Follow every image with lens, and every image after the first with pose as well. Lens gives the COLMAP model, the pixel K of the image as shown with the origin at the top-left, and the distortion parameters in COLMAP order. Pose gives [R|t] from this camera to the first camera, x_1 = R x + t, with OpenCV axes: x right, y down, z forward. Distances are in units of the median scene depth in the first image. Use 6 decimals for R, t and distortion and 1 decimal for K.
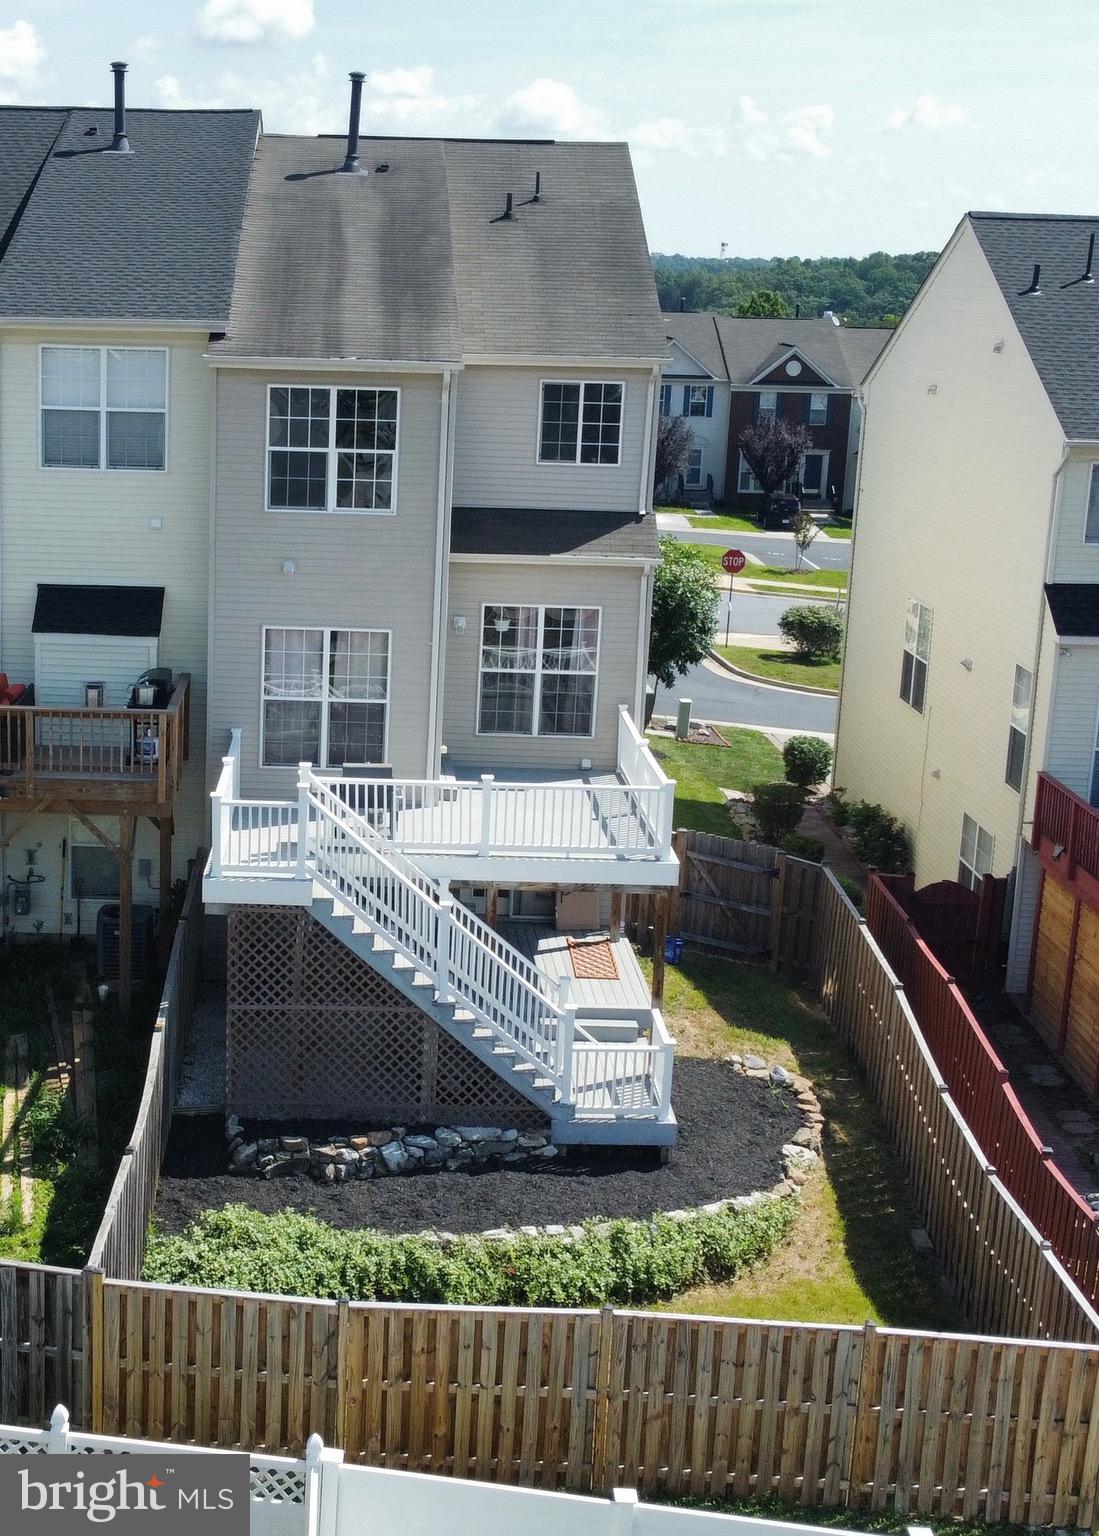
lens RADIAL K [[2173.5, 0, 345.1], [0, 2173.5, 769.0], [0, 0, 1]] dist [-0.003120, -0.028733]
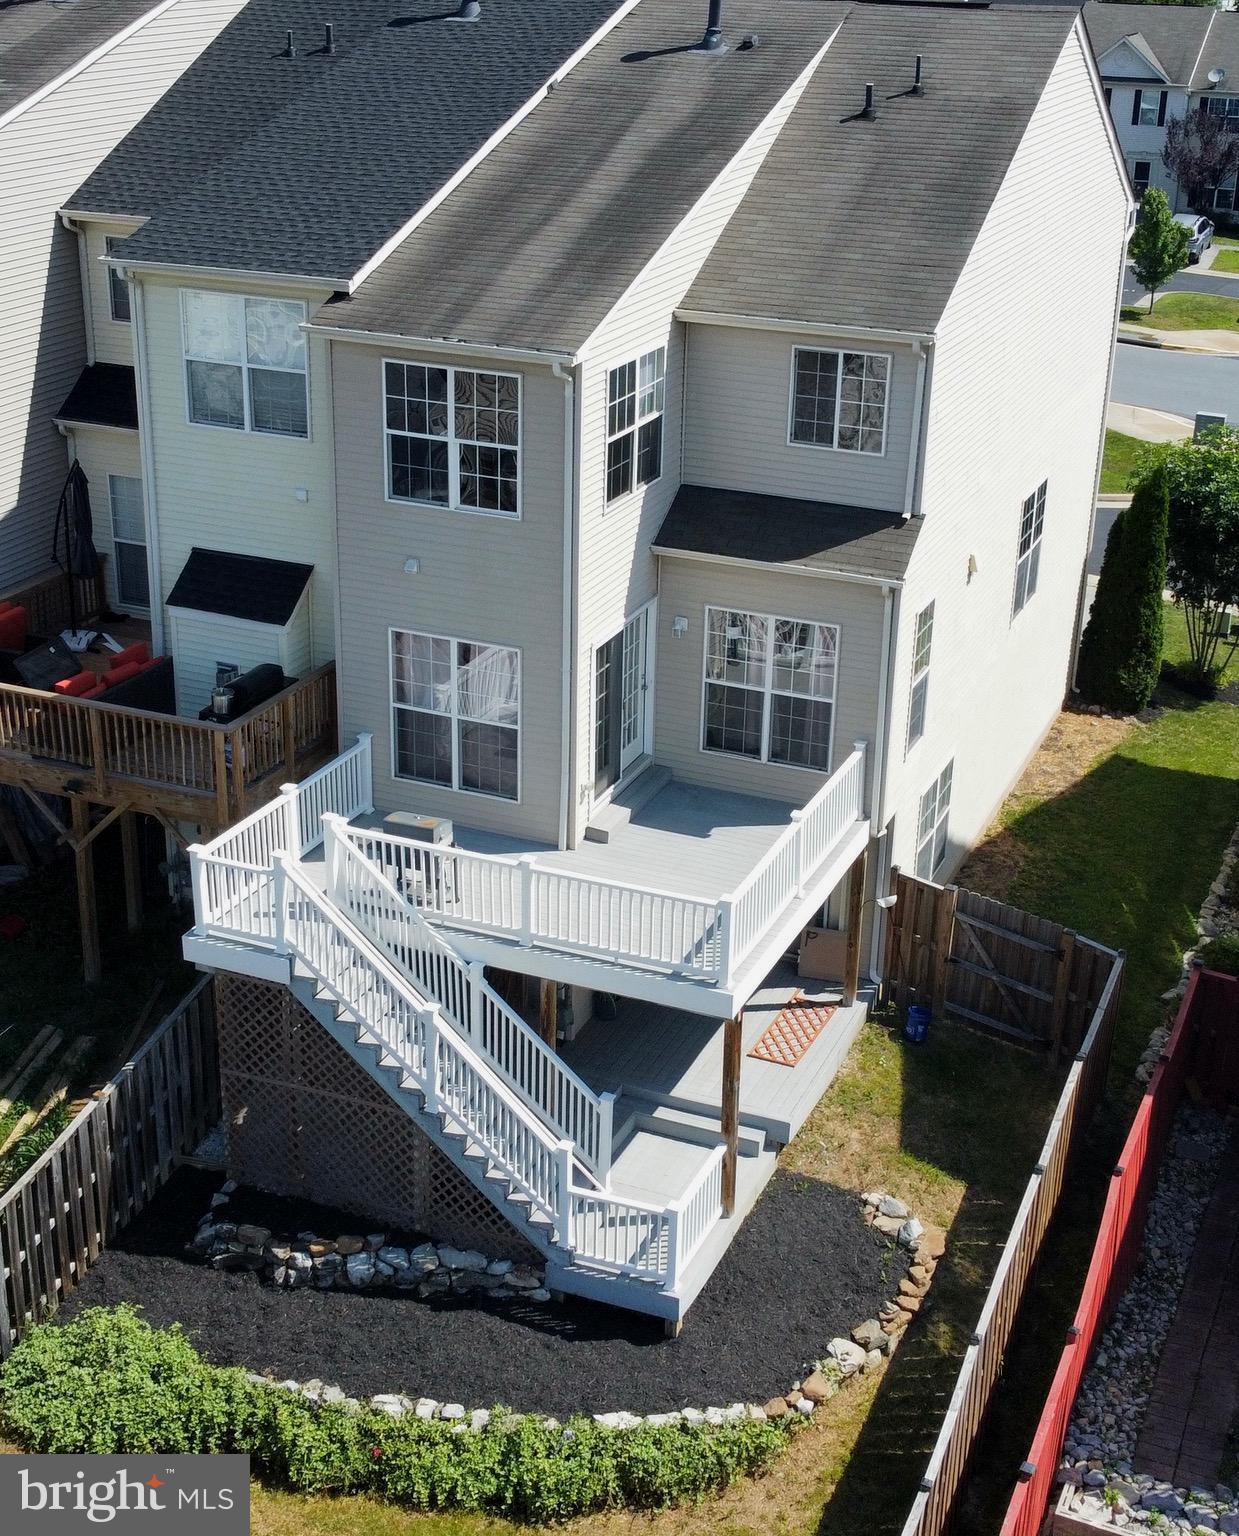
lens RADIAL K [[2135.9, 0, 619.5], [0, 2135.9, 768.0], [0, 0, 1]] dist [0.001133, -0.028770]
pose [[0.930423, 0.138837, -0.339171, 0.361613], [-0.088454, 0.983177, 0.159808, -0.161069], [0.355652, -0.118688, 0.927052, 0.229148]]
